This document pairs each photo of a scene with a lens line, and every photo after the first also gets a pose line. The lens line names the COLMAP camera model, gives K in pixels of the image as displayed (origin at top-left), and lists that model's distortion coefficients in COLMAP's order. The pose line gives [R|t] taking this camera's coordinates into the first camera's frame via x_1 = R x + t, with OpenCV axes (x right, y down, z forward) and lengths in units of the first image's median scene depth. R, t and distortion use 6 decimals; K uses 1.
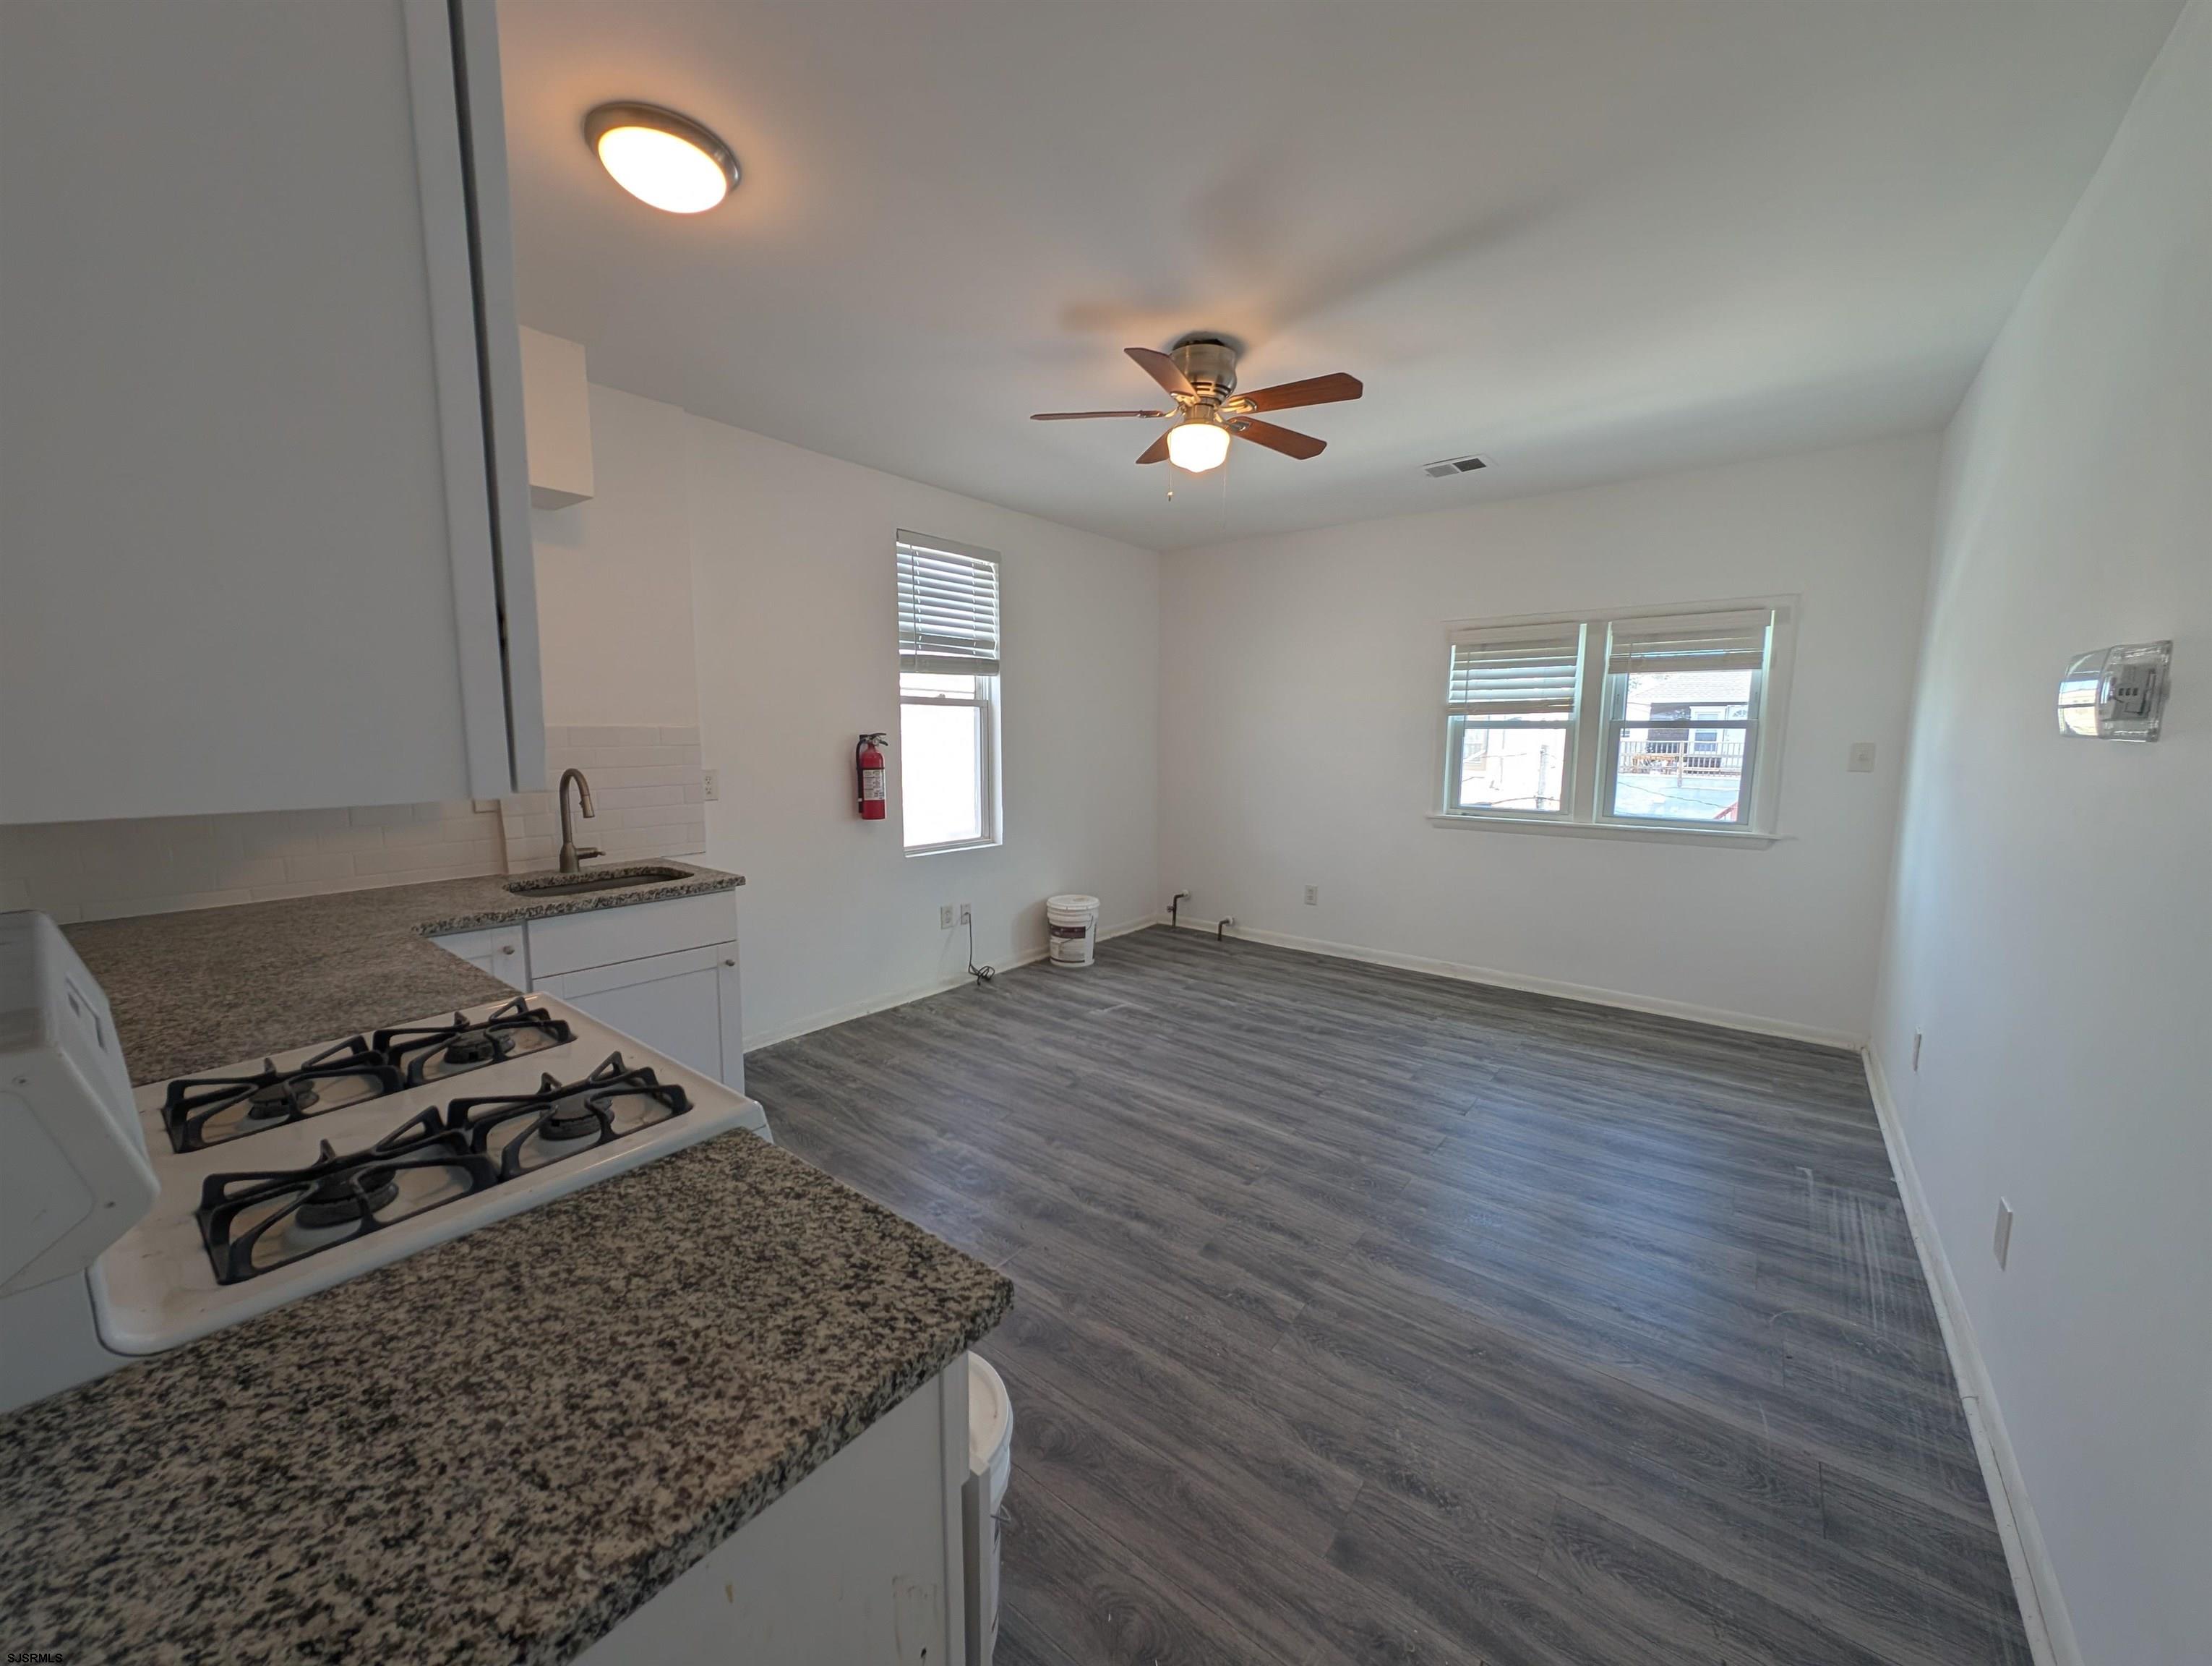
lens RADIAL K [[831.8, 0, 1109.5], [0, 831.8, 832.1], [0, 0, 1]] dist [0.011358, -0.004767]
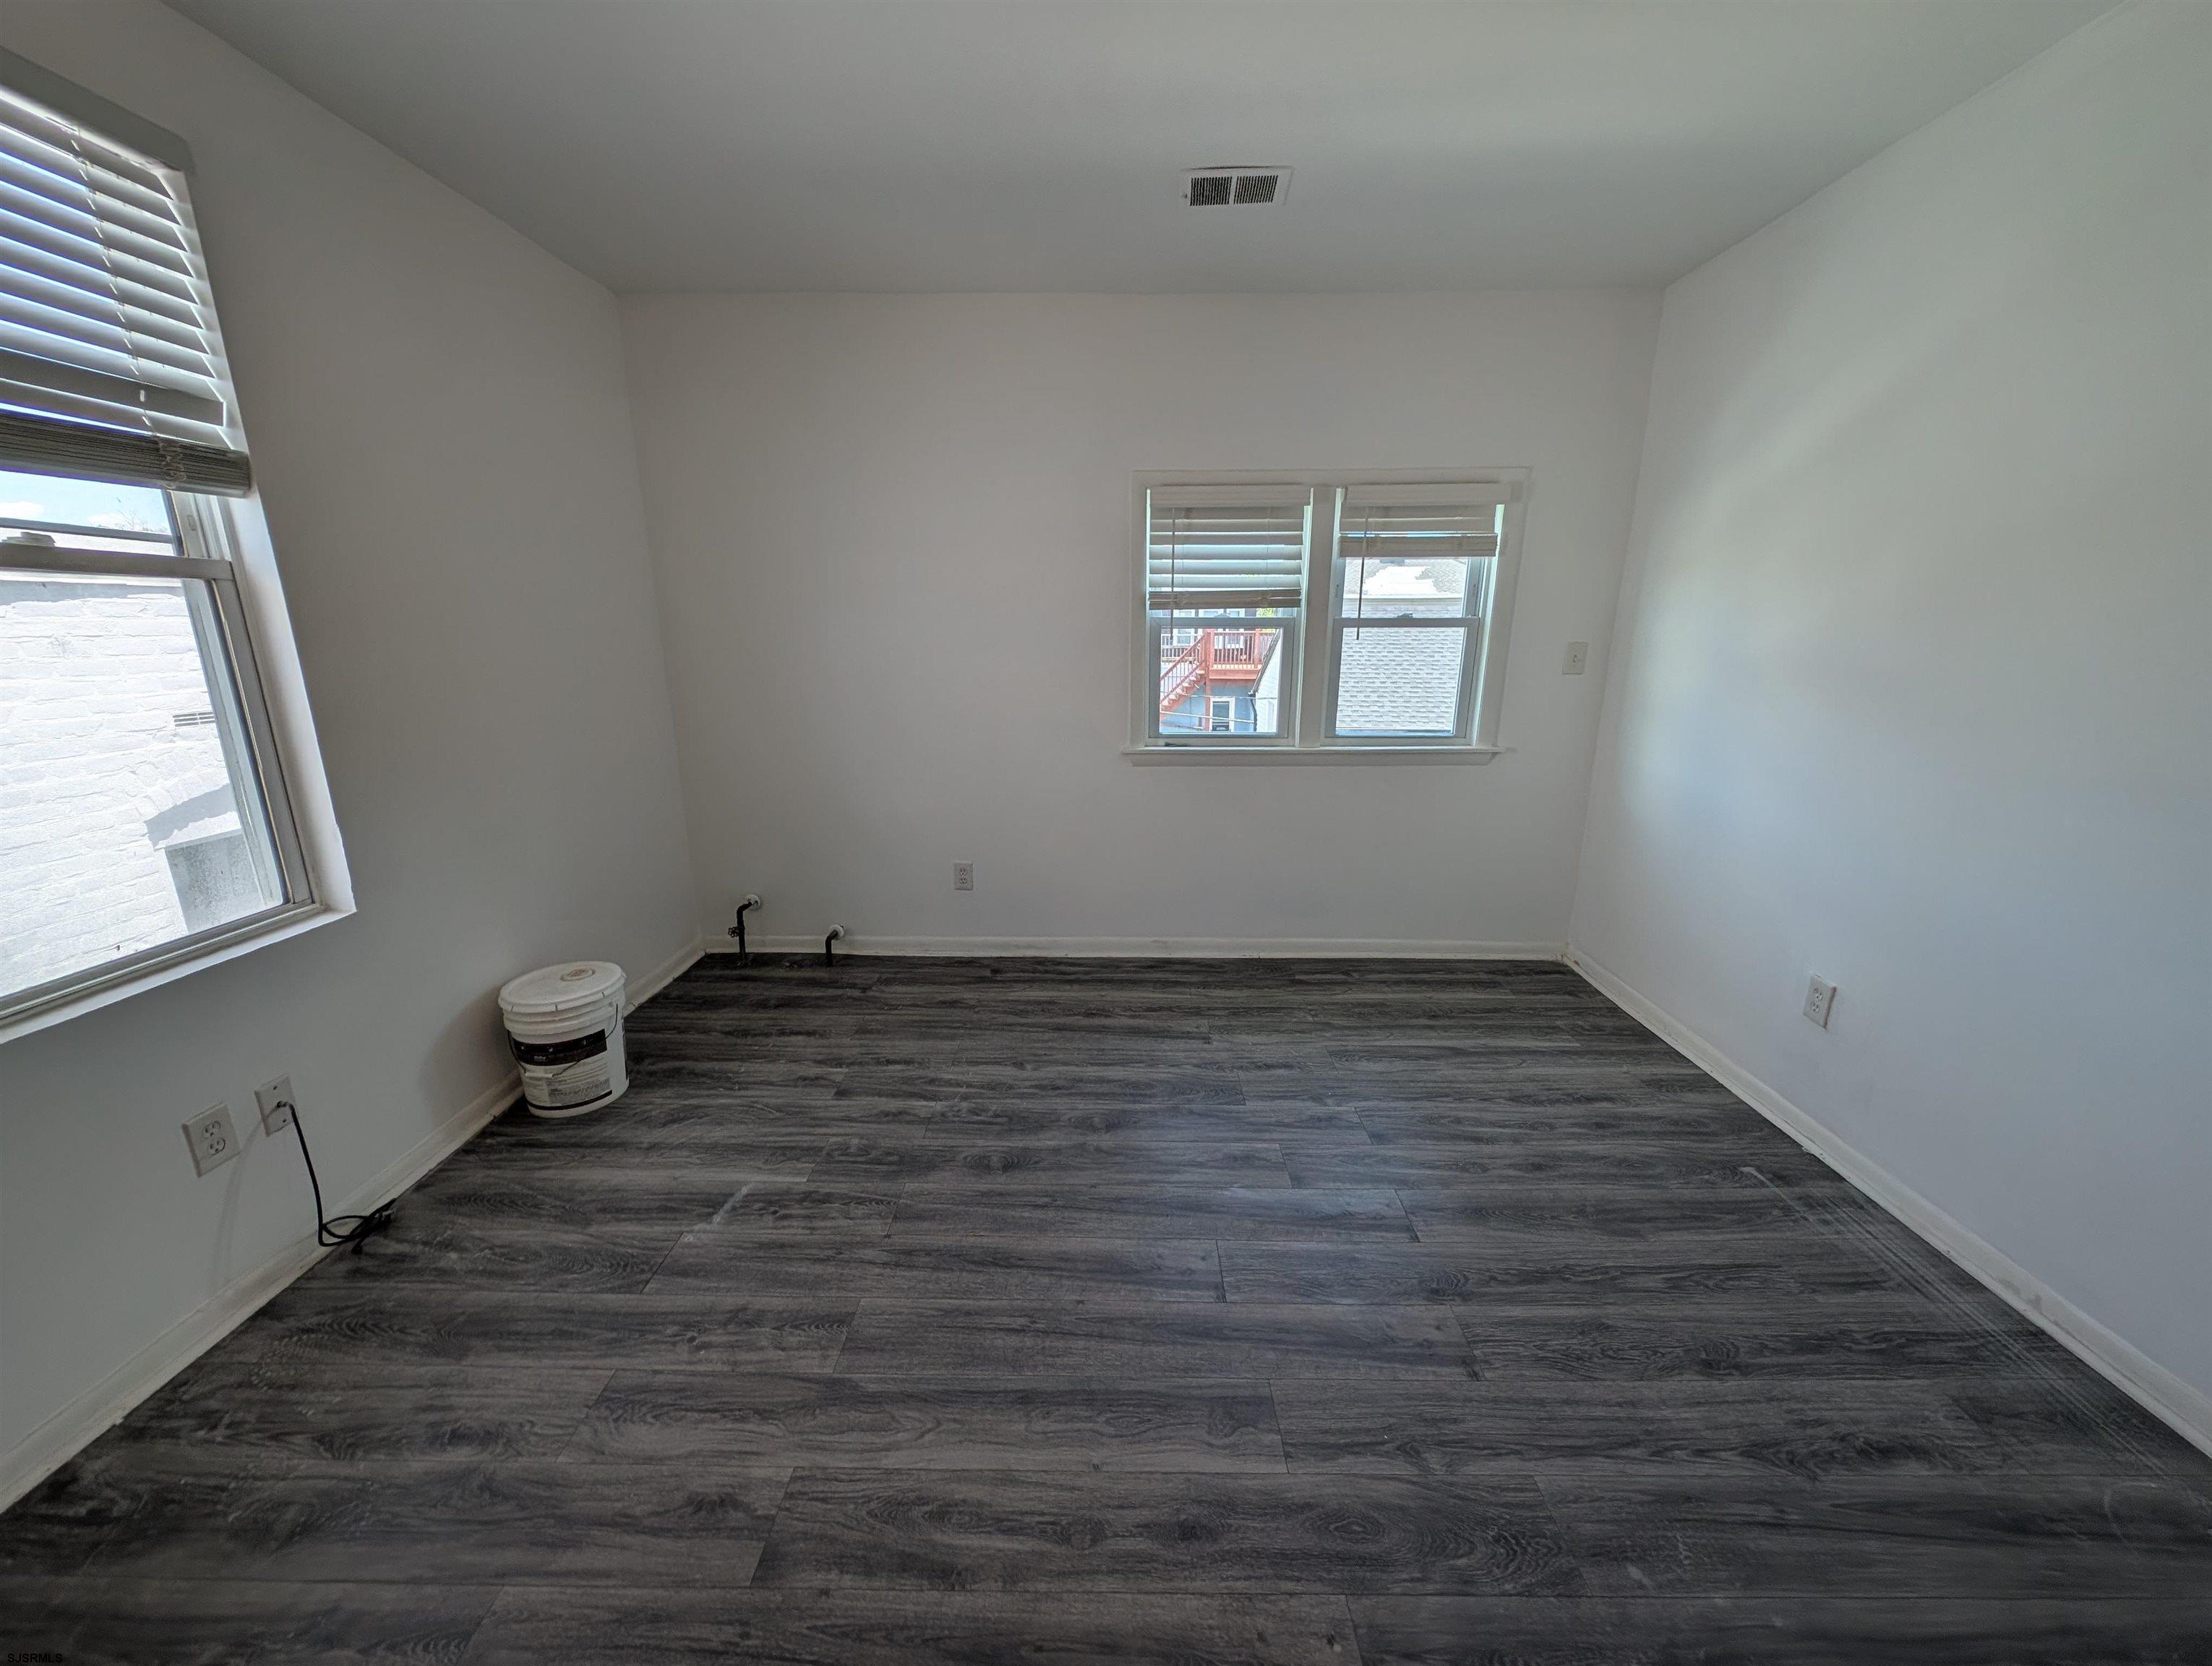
lens RADIAL K [[831.8, 0, 1109.5], [0, 831.8, 832.1], [0, 0, 1]] dist [0.011358, -0.004767]
pose [[0.796368, -0.150975, 0.585666, -0.071931], [0.077909, 0.985883, 0.148207, -0.064643], [-0.599773, -0.072399, 0.796888, 0.466666]]
